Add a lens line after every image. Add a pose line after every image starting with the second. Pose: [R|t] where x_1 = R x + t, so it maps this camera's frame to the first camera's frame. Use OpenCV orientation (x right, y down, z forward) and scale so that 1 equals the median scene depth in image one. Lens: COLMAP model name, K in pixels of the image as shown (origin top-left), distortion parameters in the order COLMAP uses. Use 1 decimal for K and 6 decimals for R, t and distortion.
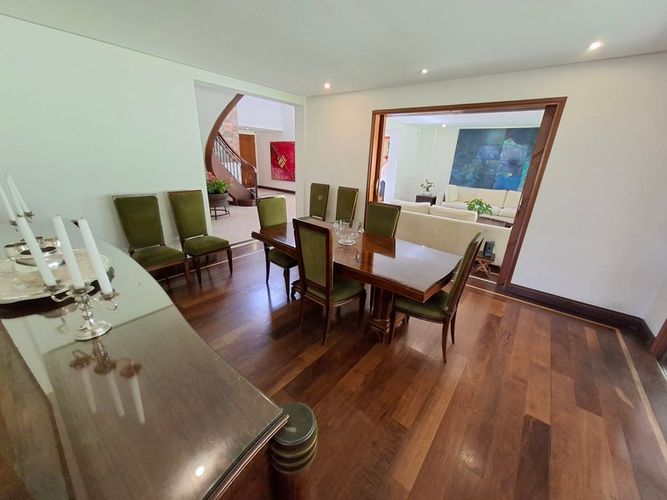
lens RADIAL K [[262.0, 0, 332.6], [0, 262.0, 252.9], [0, 0, 1]] dist [-0.003910, 0.000943]
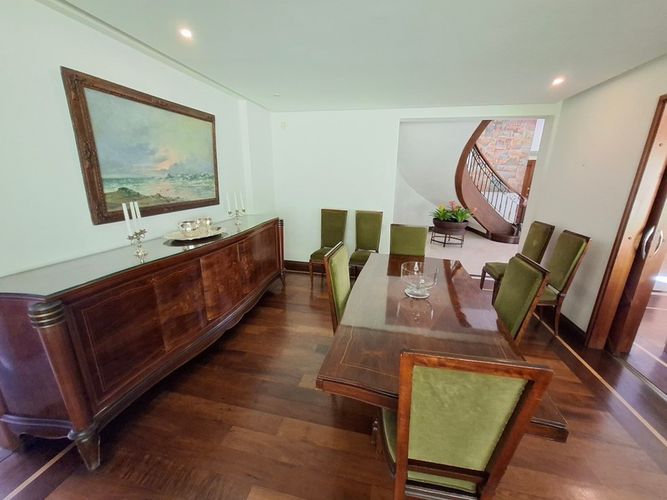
lens RADIAL K [[262.0, 0, 333.1], [0, 262.0, 248.8], [0, 0, 1]] dist [-0.003910, 0.000943]
pose [[0.434764, 0.210342, -0.875635, 0.201965], [-0.318074, 0.945537, 0.069206, -0.045513], [0.842502, 0.248428, 0.477990, 0.147118]]
